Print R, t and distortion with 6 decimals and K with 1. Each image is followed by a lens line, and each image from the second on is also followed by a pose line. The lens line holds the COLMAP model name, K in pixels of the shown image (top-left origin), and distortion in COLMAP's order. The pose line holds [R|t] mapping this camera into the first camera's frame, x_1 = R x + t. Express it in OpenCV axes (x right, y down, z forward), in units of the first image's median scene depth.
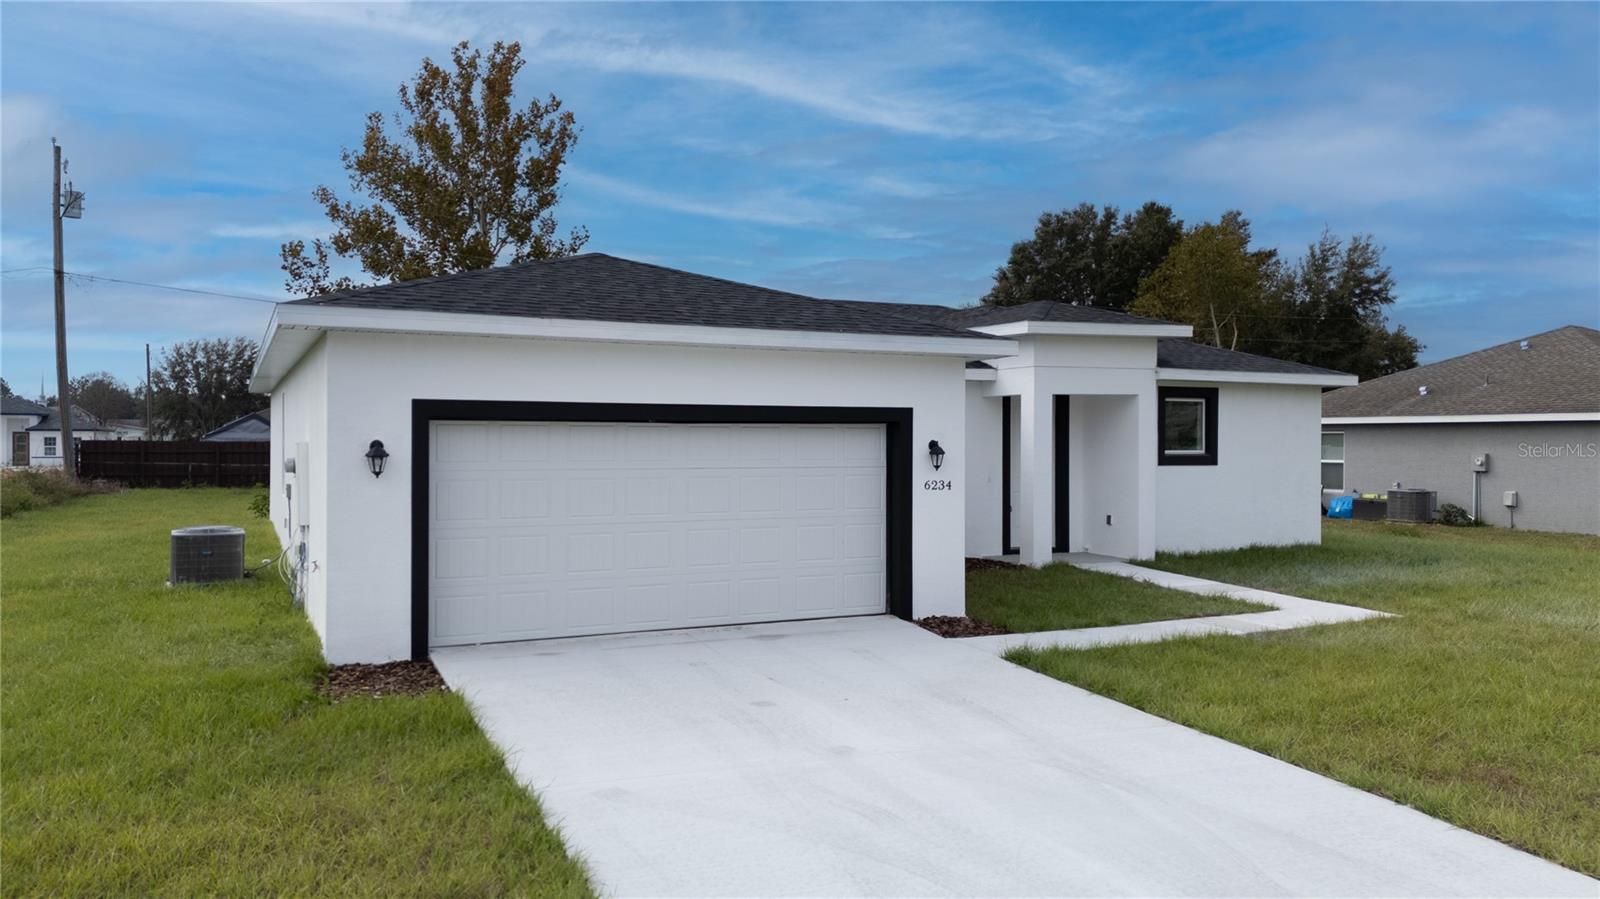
lens RADIAL K [[1186.9, 0, 807.0], [0, 1186.9, 447.8], [0, 0, 1]] dist [0.083605, -0.004408]
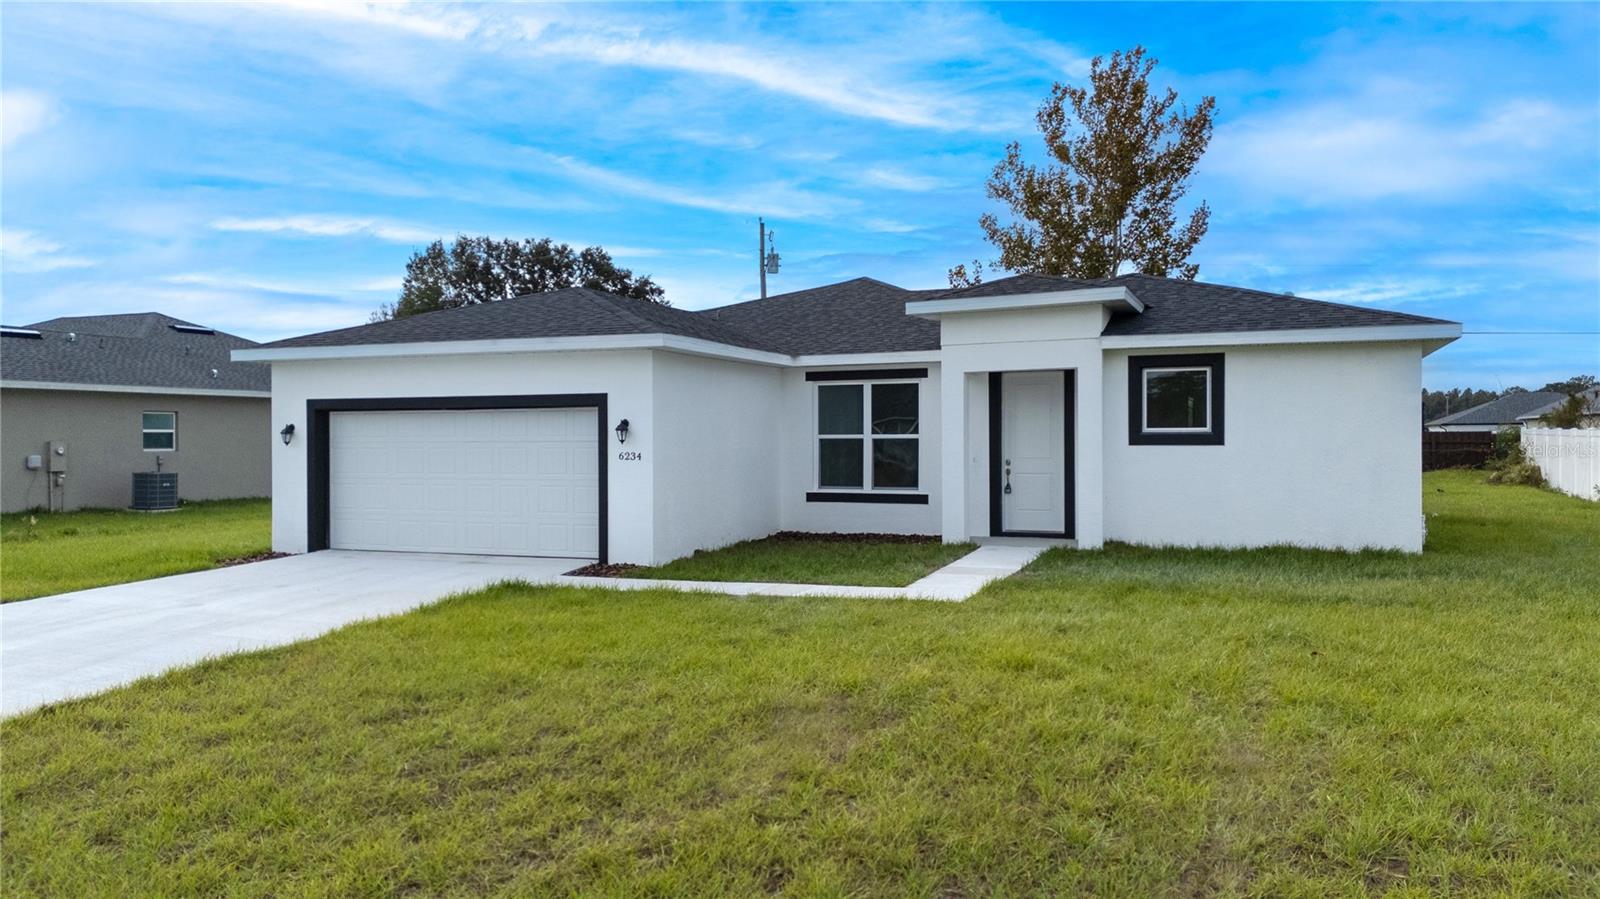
lens RADIAL K [[1186.9, 0, 807.0], [0, 1186.9, 447.8], [0, 0, 1]] dist [0.083605, -0.004408]
pose [[0.661136, 0.001547, -0.750264, 0.826653], [0.001947, 0.999991, 0.003777, 0.013517], [0.750264, -0.003958, 0.661127, 0.240451]]
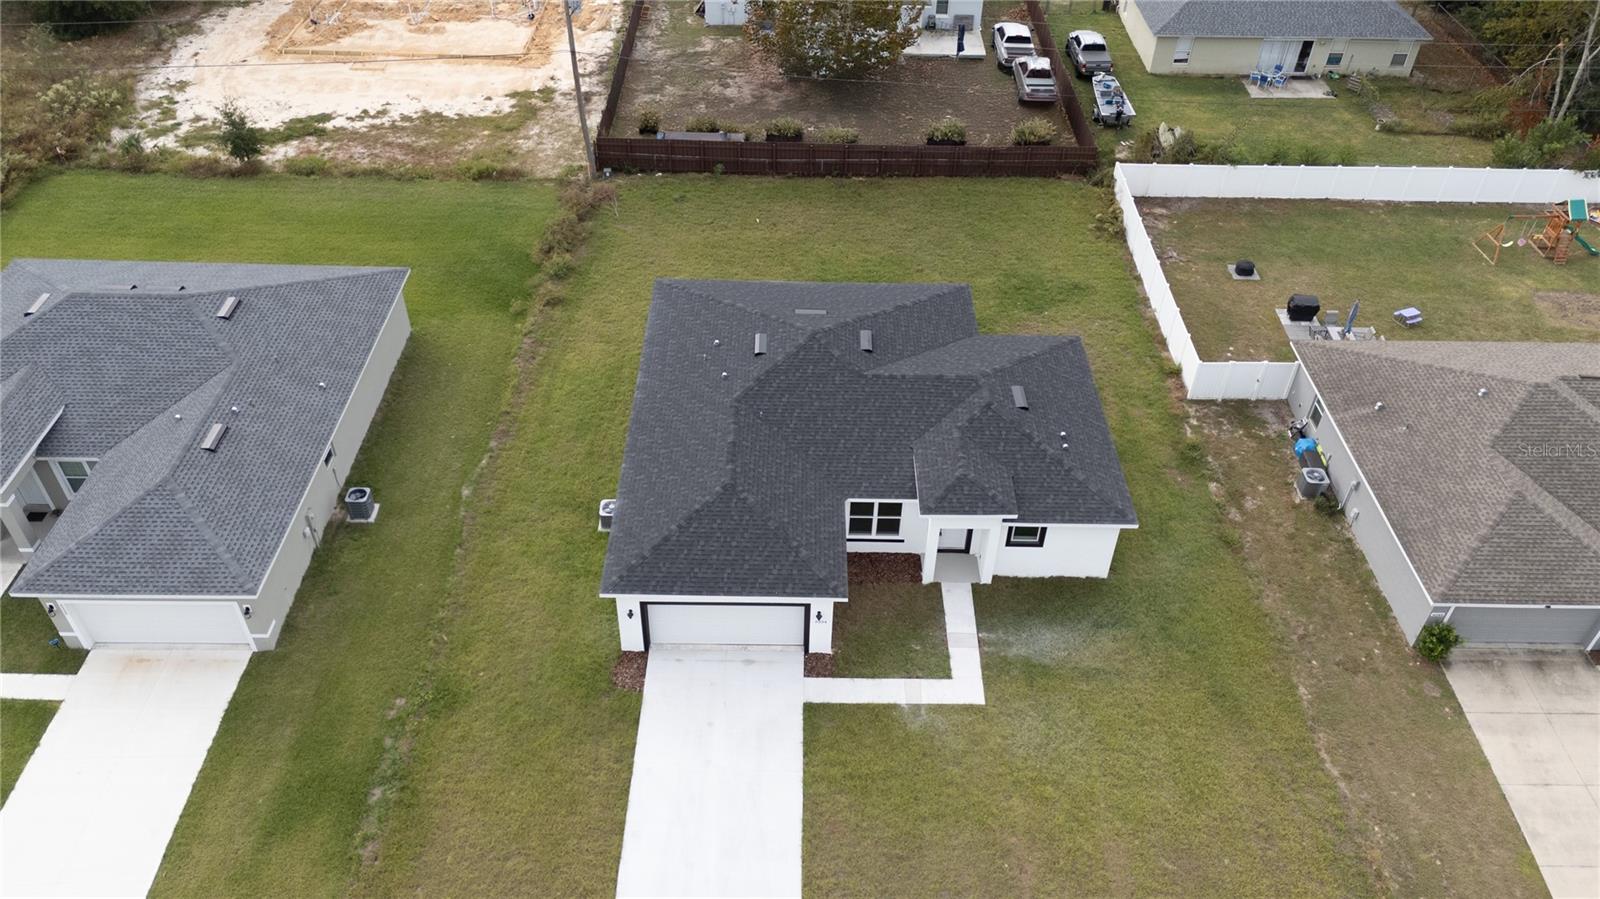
lens RADIAL K [[1170.2, 0, 800.0], [0, 1170.2, 449.5], [0, 0, 1]] dist [0.028424, -0.005189]
pose [[0.896051, 0.300915, -0.326410, 0.609375], [-0.015149, 0.755534, 0.654934, -1.502425], [0.443693, -0.581909, 0.681555, -0.478217]]
